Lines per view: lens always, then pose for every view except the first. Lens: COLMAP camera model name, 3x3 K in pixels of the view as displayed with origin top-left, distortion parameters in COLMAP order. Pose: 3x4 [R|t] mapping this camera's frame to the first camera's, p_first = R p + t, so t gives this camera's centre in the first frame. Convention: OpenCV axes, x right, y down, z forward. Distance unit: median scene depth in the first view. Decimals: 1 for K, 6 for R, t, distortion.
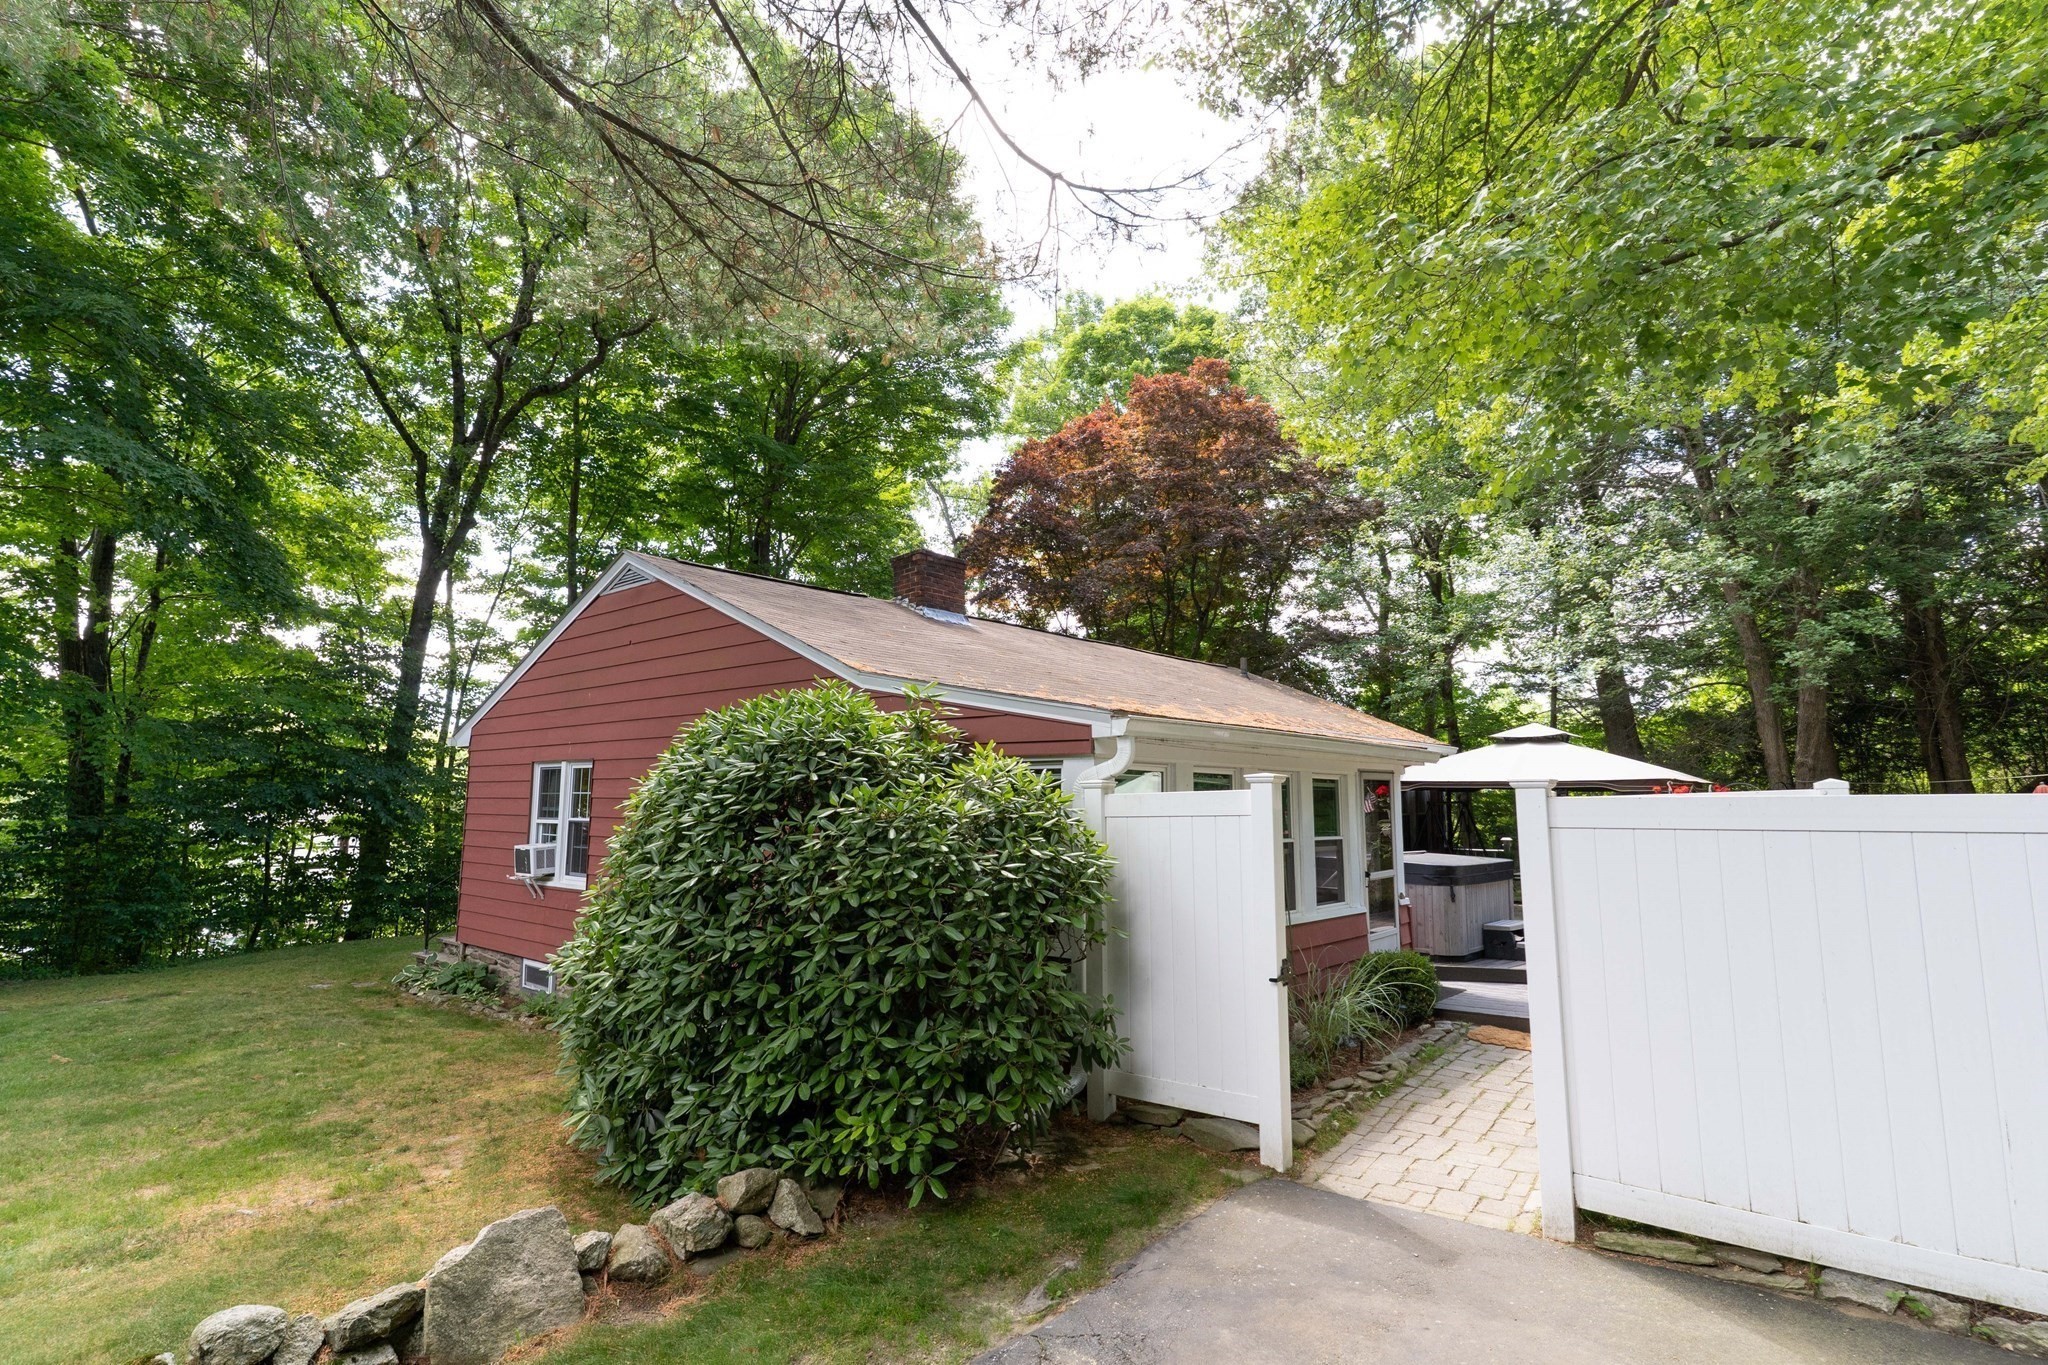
lens RADIAL K [[974.1, 0, 1015.0], [0, 974.1, 685.2], [0, 0, 1]] dist [0.003350, -0.000325]
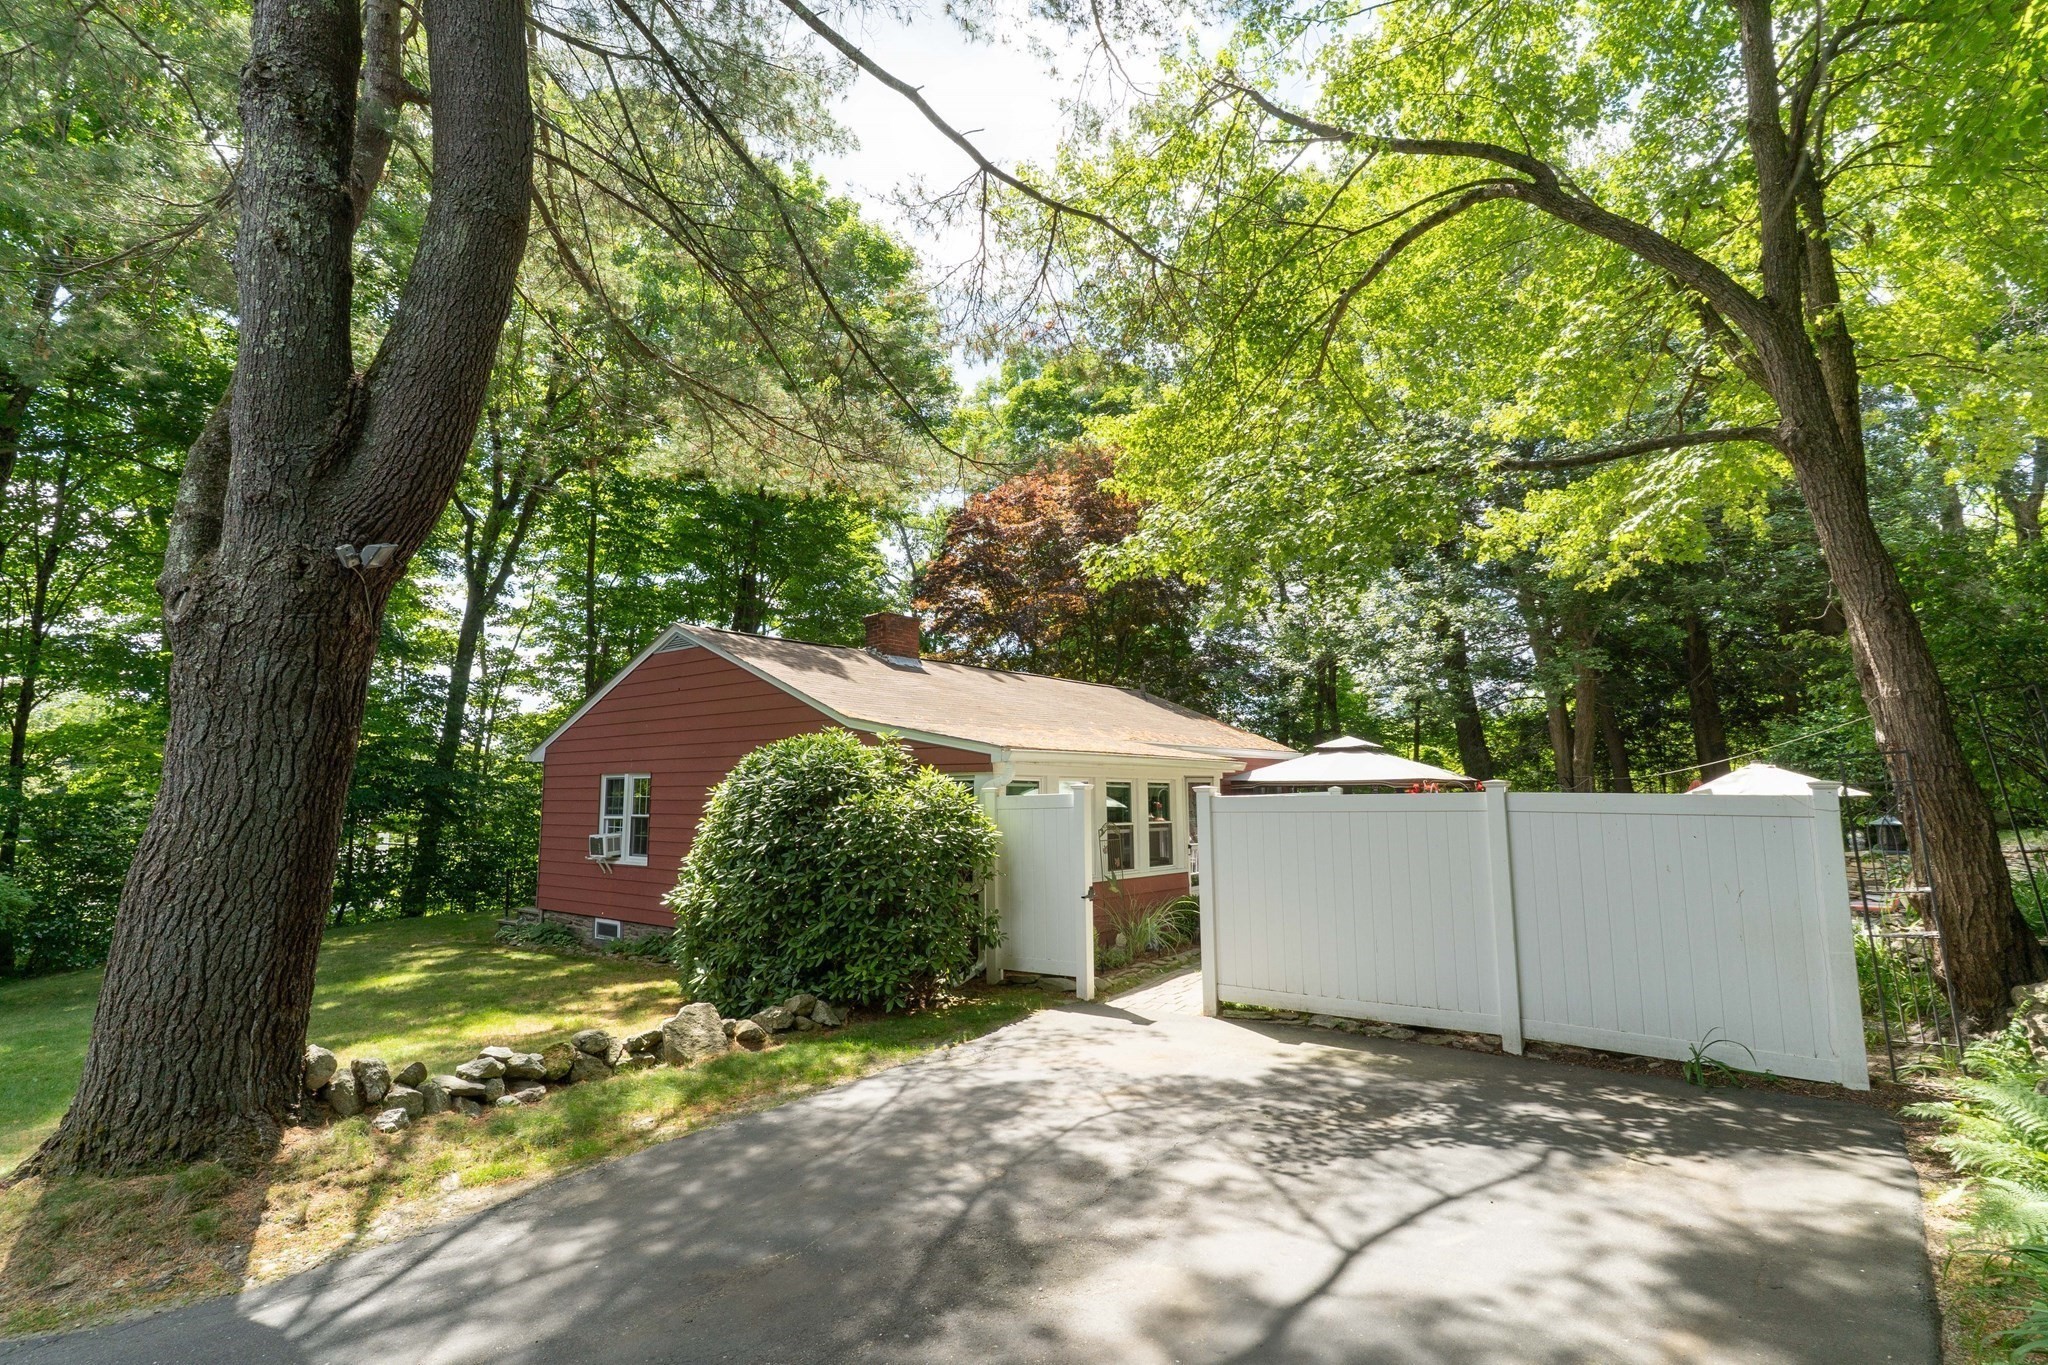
lens RADIAL K [[974.1, 0, 1015.0], [0, 974.1, 685.2], [0, 0, 1]] dist [0.003350, -0.000325]
pose [[0.999238, -0.005435, 0.038664, 0.054332], [0.005225, 0.999971, 0.005540, -0.085157], [-0.038693, -0.005334, 0.999237, -0.655414]]
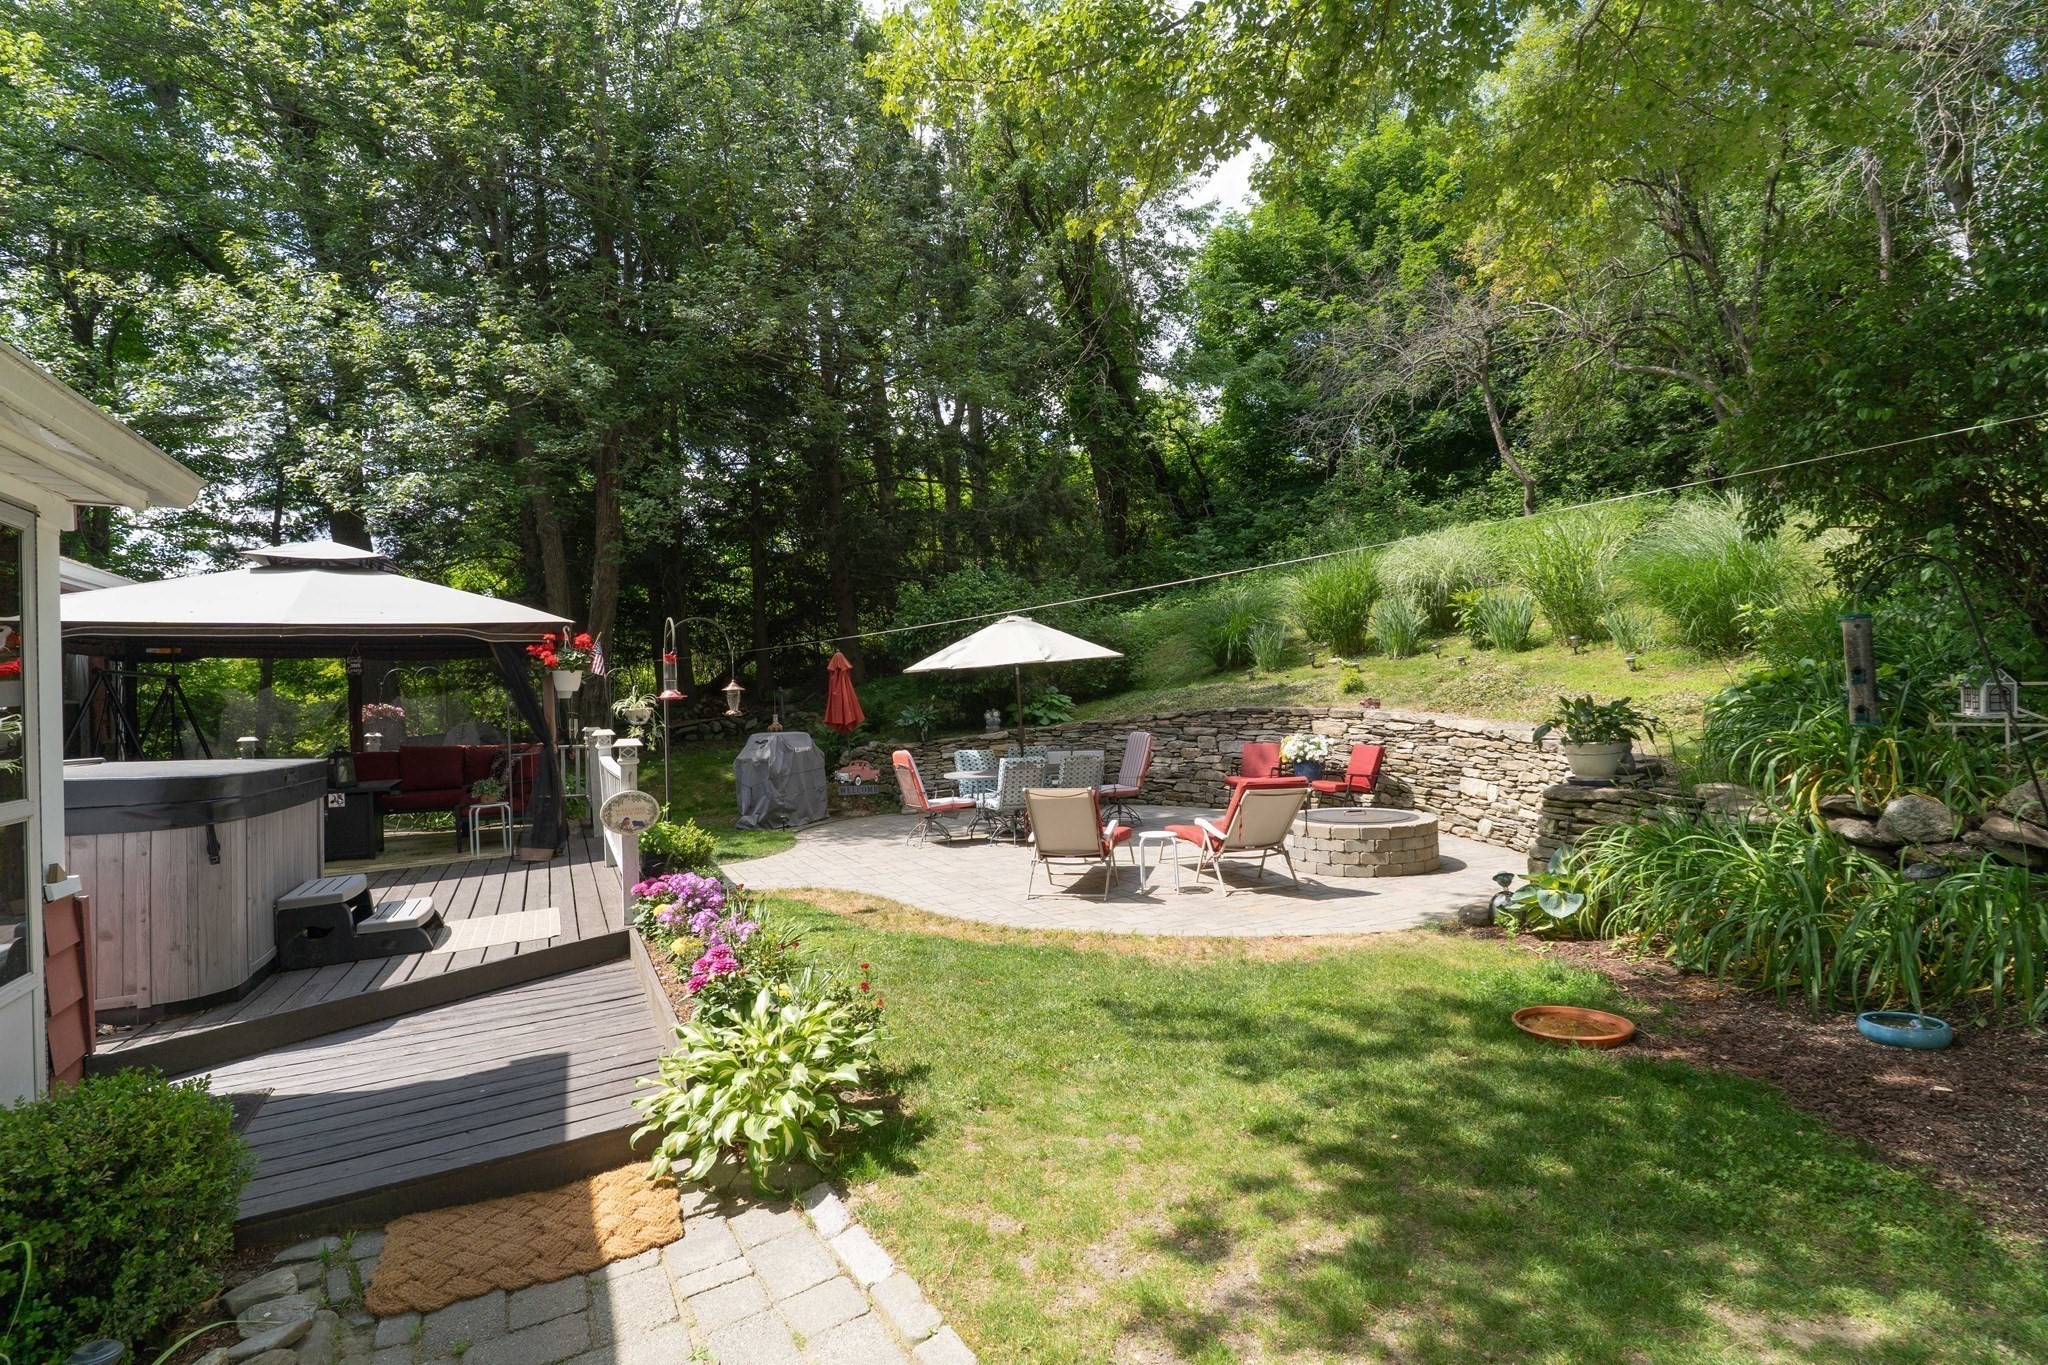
lens RADIAL K [[974.1, 0, 1015.0], [0, 974.1, 685.2], [0, 0, 1]] dist [0.003350, -0.000325]
pose [[0.370951, -0.010813, 0.928589, 0.288877], [-0.069429, 0.996811, 0.039342, 0.161627], [-0.926053, -0.079065, 0.369018, 0.818010]]
